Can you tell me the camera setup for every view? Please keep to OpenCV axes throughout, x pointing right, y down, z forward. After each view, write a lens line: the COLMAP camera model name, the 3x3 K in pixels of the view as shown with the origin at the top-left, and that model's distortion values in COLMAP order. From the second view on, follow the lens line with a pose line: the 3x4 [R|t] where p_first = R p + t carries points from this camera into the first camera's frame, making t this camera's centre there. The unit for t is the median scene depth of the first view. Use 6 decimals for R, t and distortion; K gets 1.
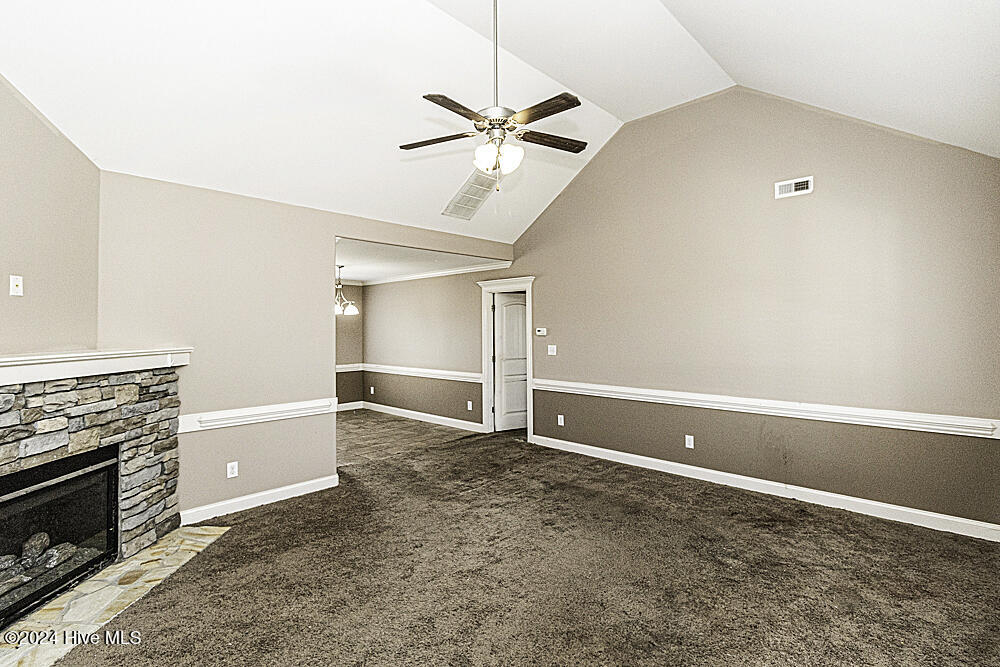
lens RADIAL K [[474.4, 0, 495.9], [0, 474.4, 319.2], [0, 0, 1]] dist [0.004734, 0.000913]
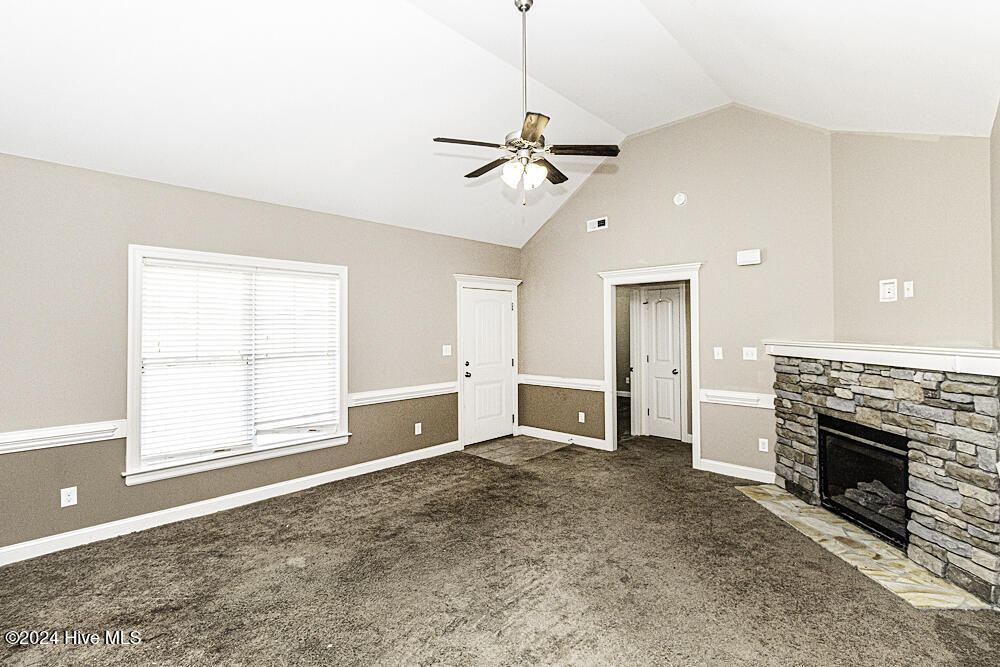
lens RADIAL K [[474.4, 0, 495.9], [0, 474.4, 319.2], [0, 0, 1]] dist [0.004734, 0.000913]
pose [[-0.999907, 0.012664, 0.005038, 0.065834], [0.012445, 0.999065, -0.041413, 0.043434], [-0.005558, -0.041346, -0.999129, 2.103547]]
